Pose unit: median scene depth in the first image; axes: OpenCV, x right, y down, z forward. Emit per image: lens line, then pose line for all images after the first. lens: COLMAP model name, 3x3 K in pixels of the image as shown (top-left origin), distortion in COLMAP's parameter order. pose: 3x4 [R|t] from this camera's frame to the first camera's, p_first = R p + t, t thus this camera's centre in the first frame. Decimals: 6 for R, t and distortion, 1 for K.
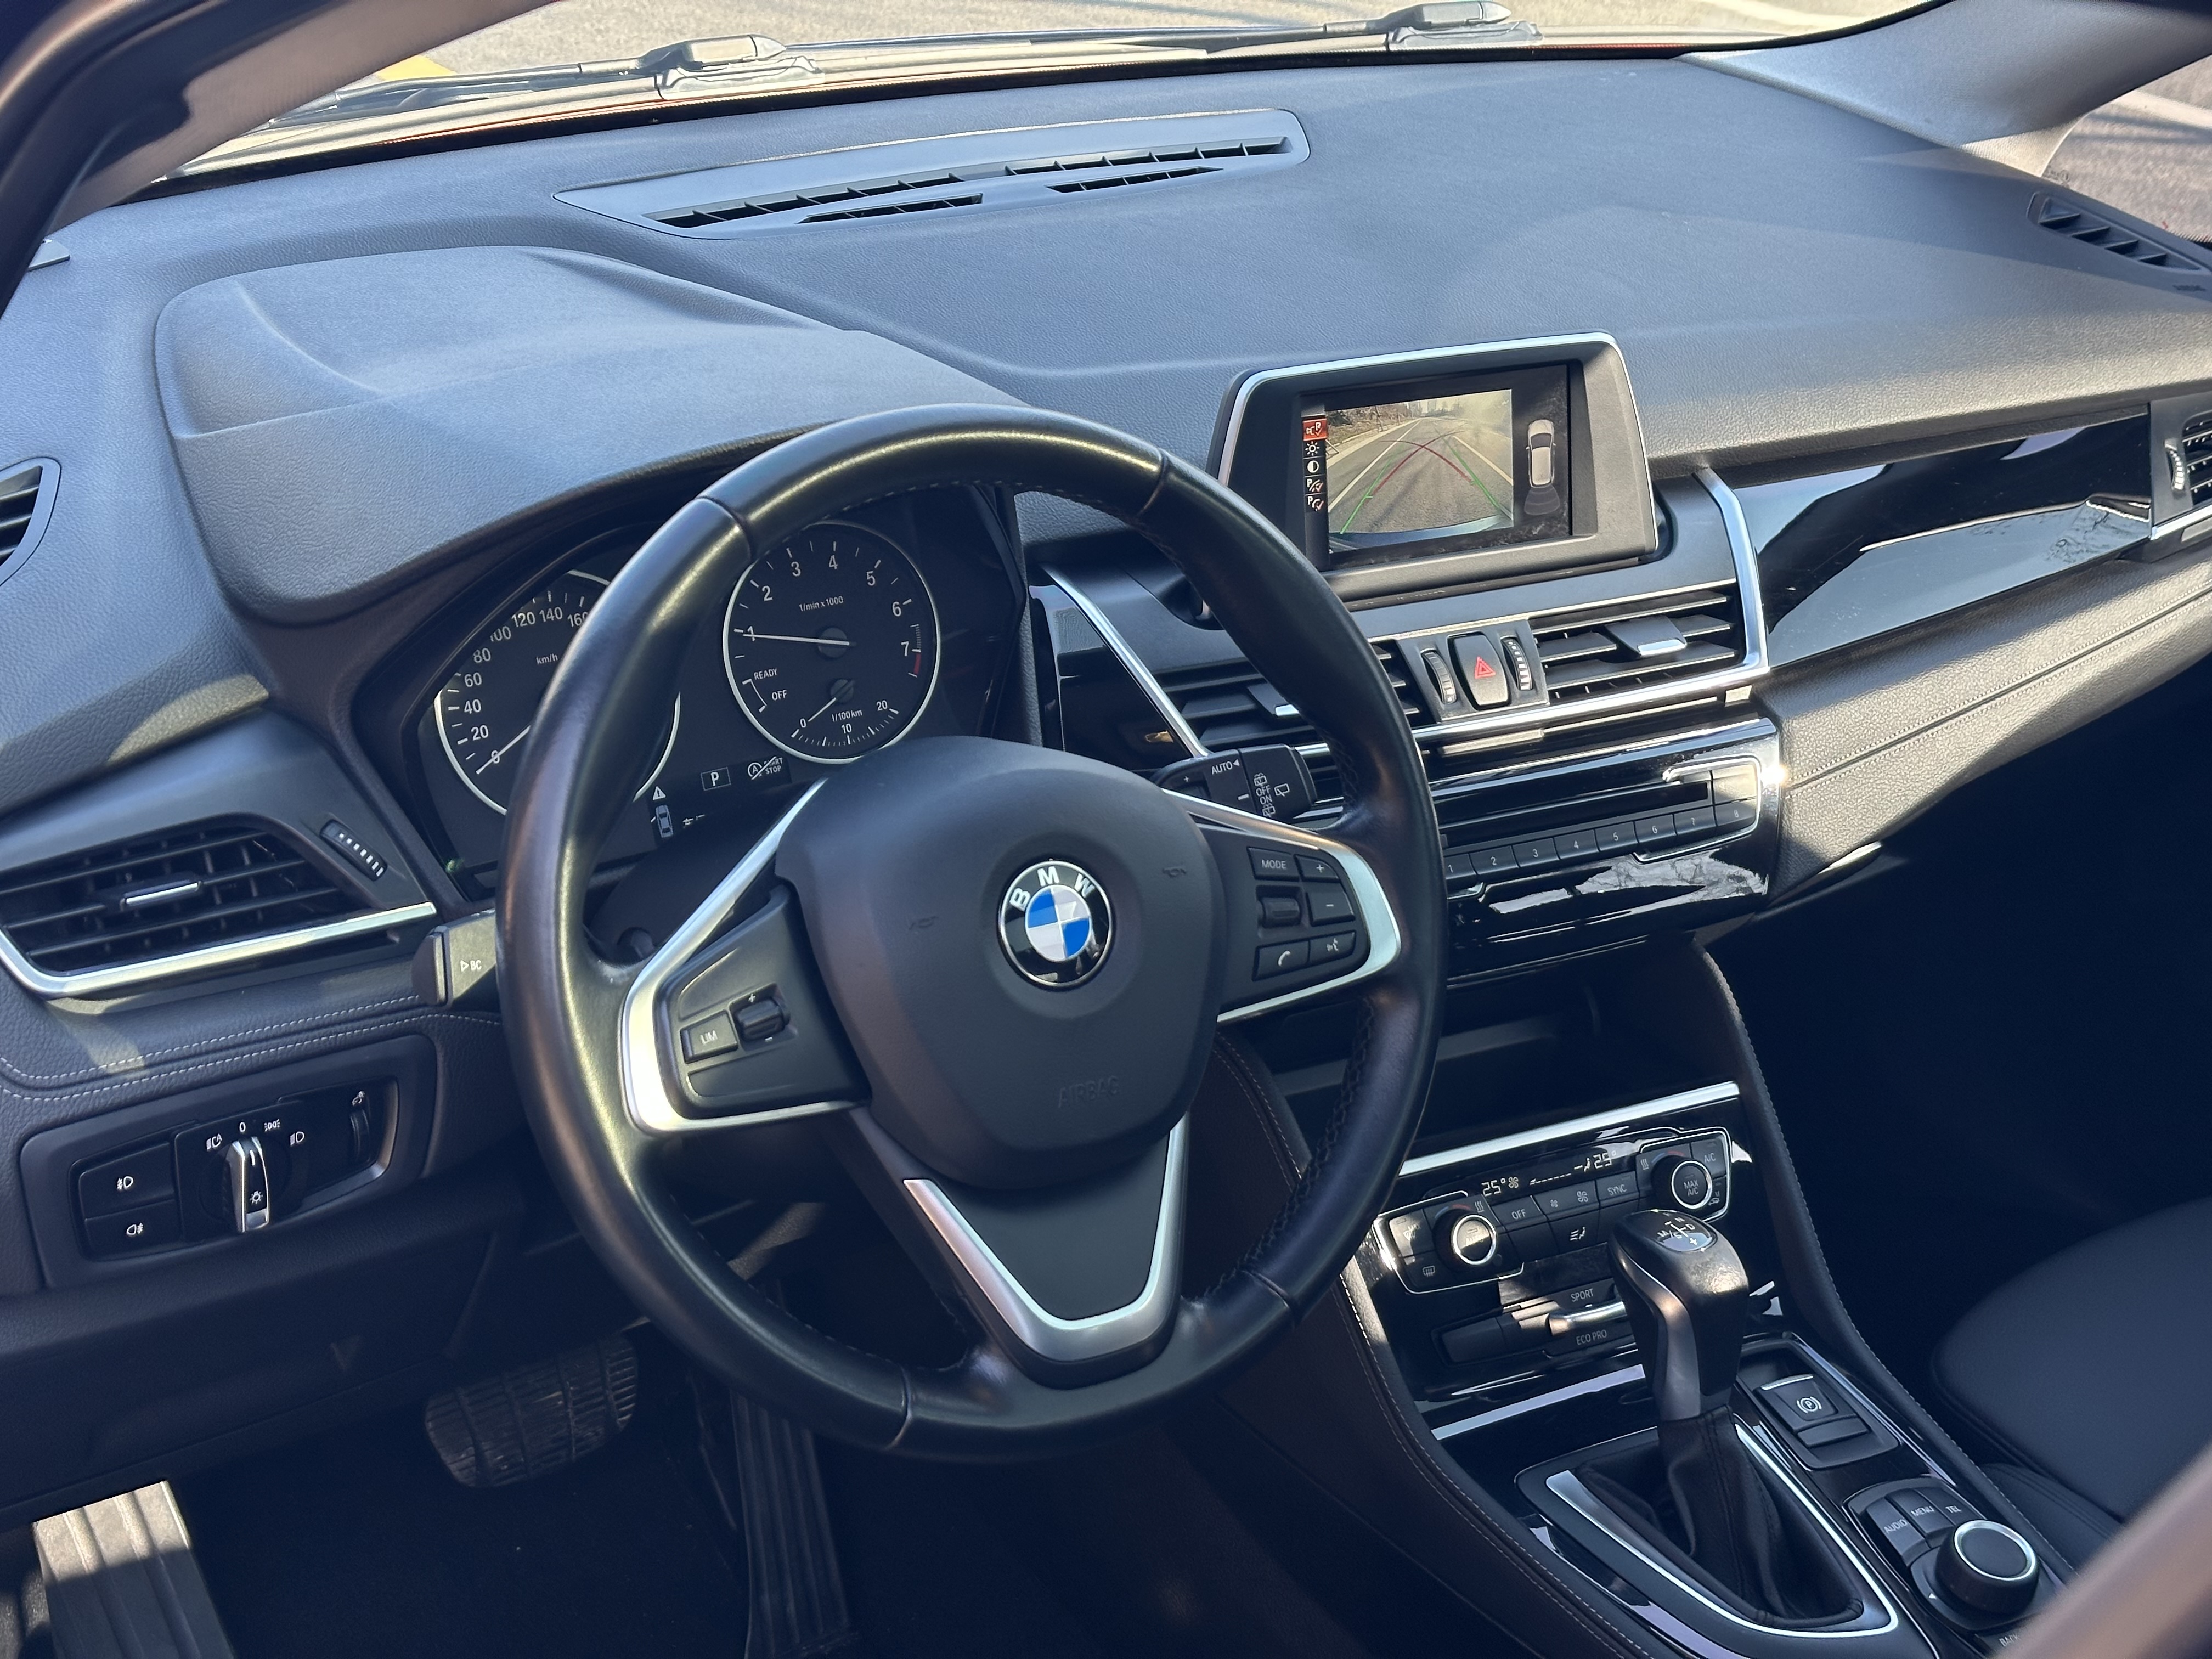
lens RADIAL K [[3029.2, 0, 1107.7], [0, 3029.2, 833.0], [0, 0, 1]] dist [0.067232, 0.000000]
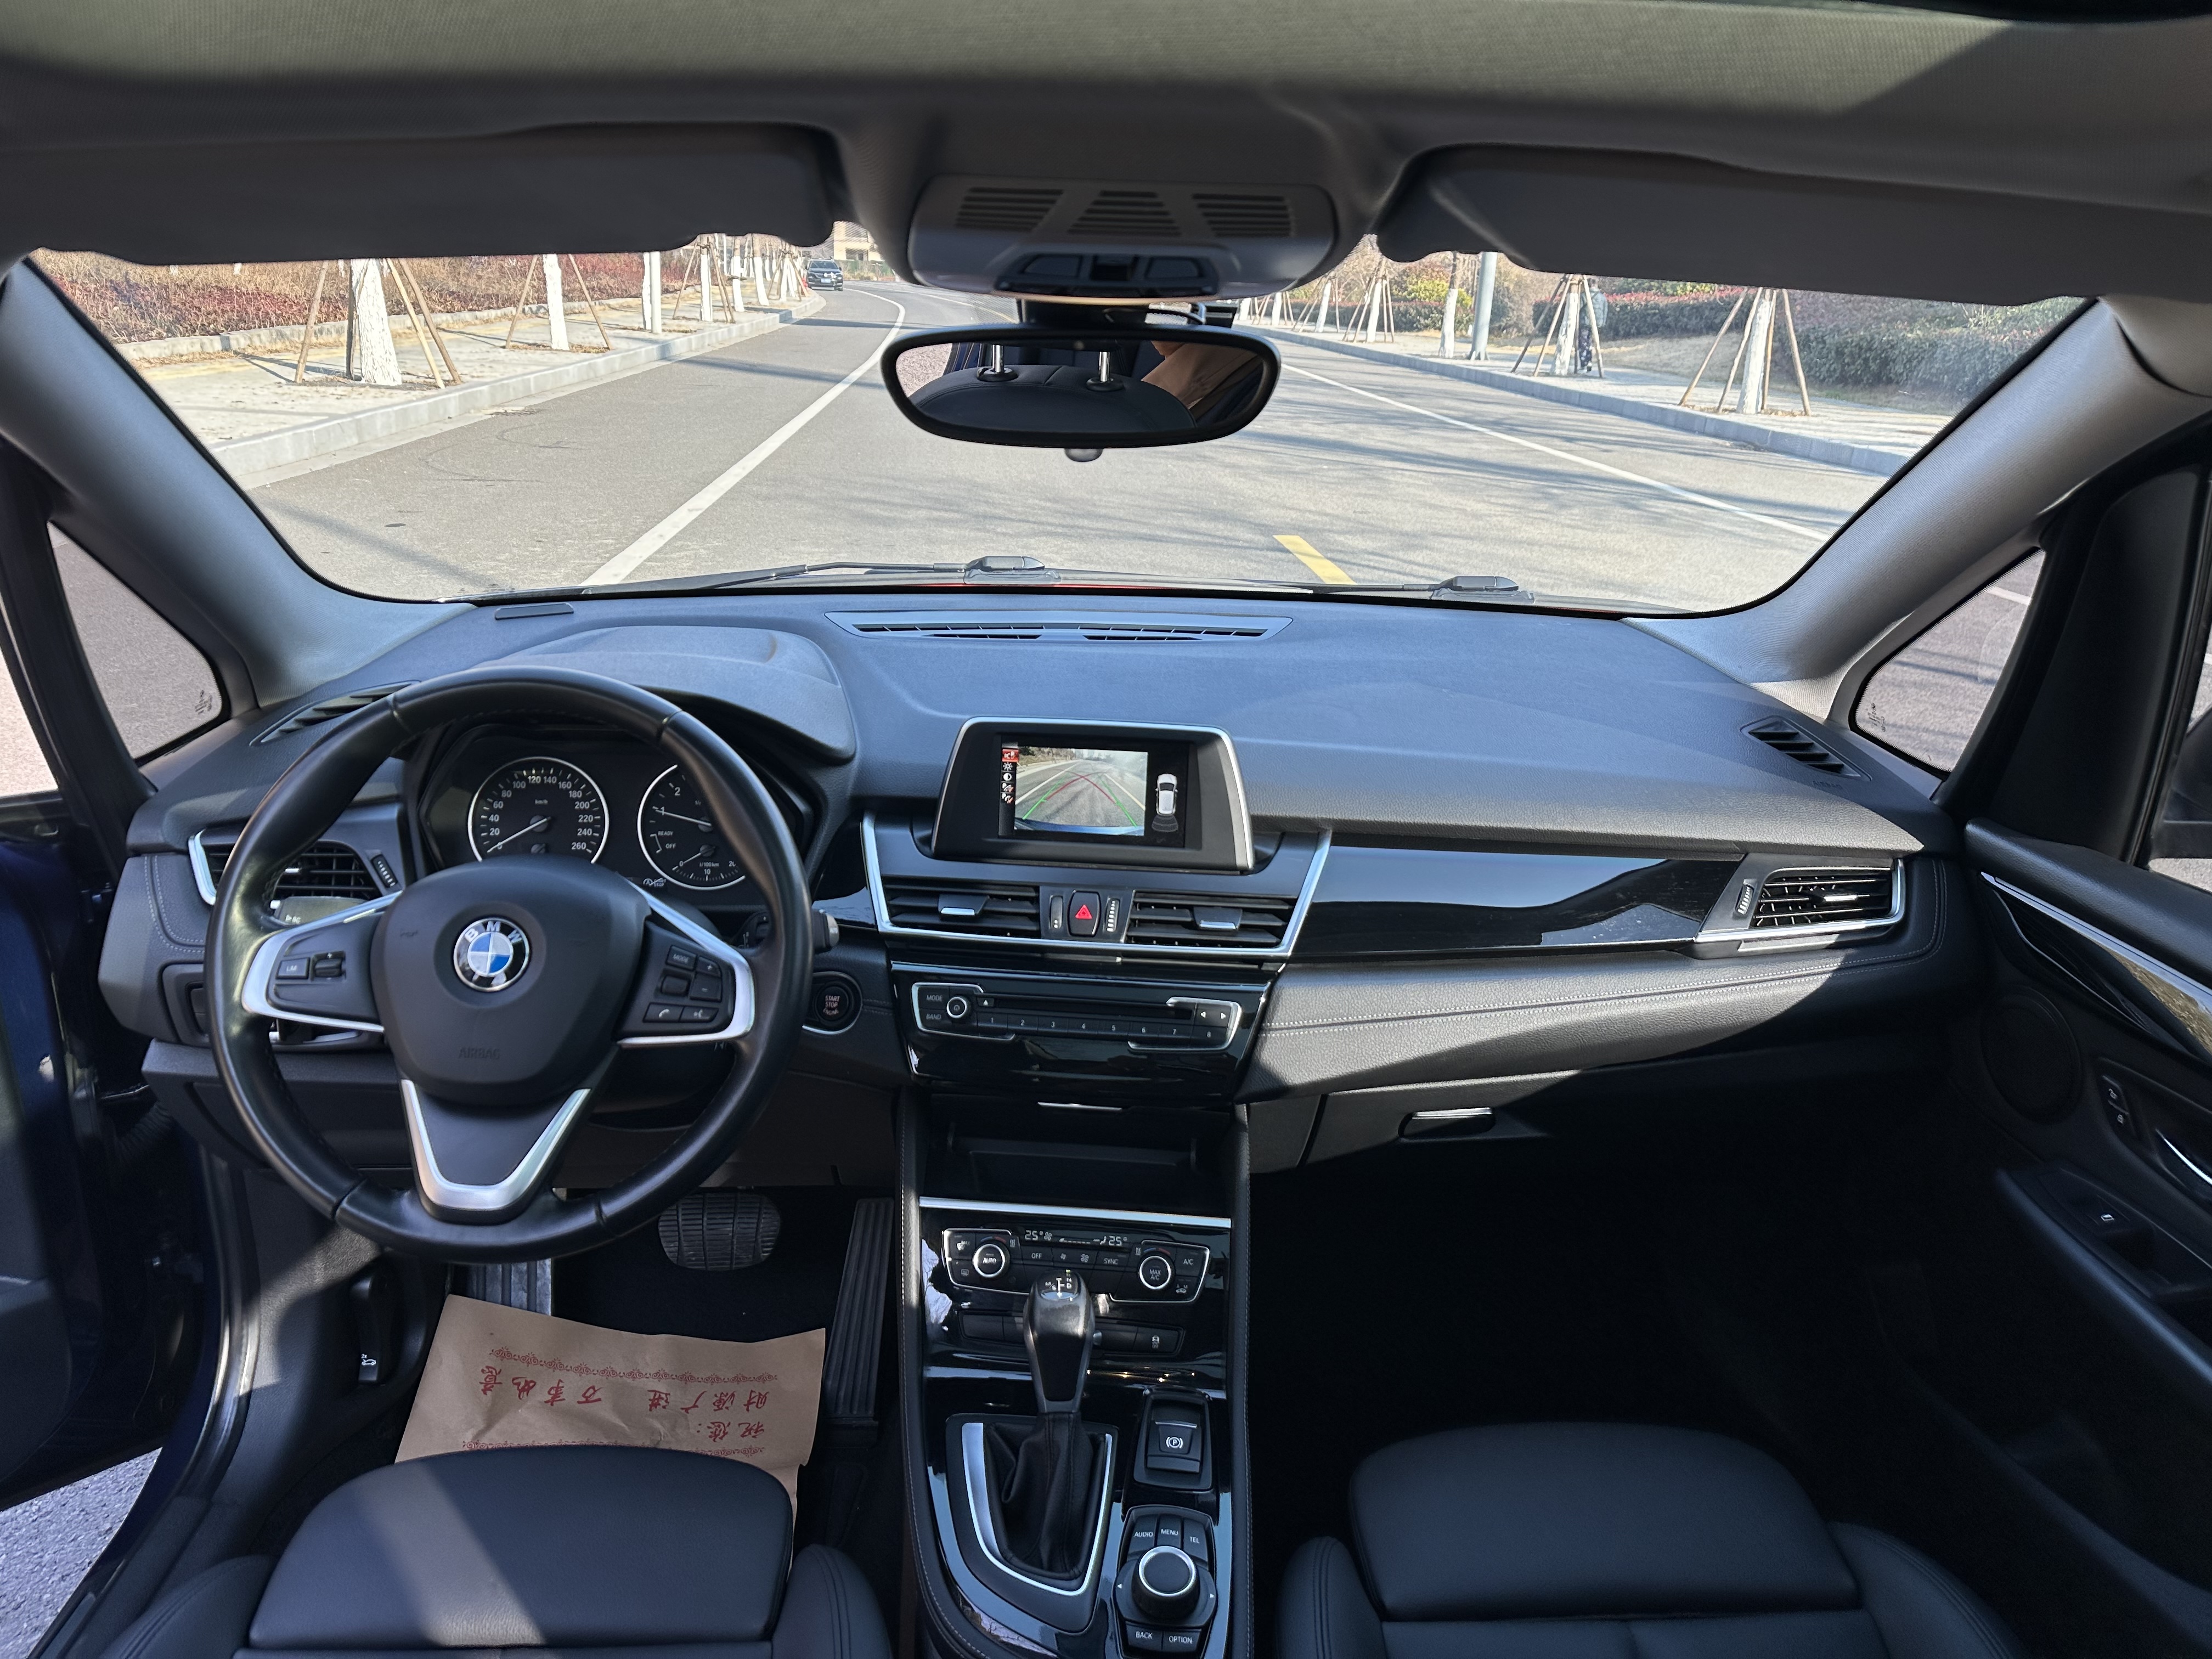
lens RADIAL K [[1525.8, 0, 1104.8], [0, 1525.8, 771.8], [0, 0, 1]] dist [0.040209, -0.028894]
pose [[0.852098, 0.128895, -0.507262, 0.542458], [-0.215708, 0.969545, -0.115984, -0.034769], [0.476864, 0.208250, 0.853951, 0.283329]]
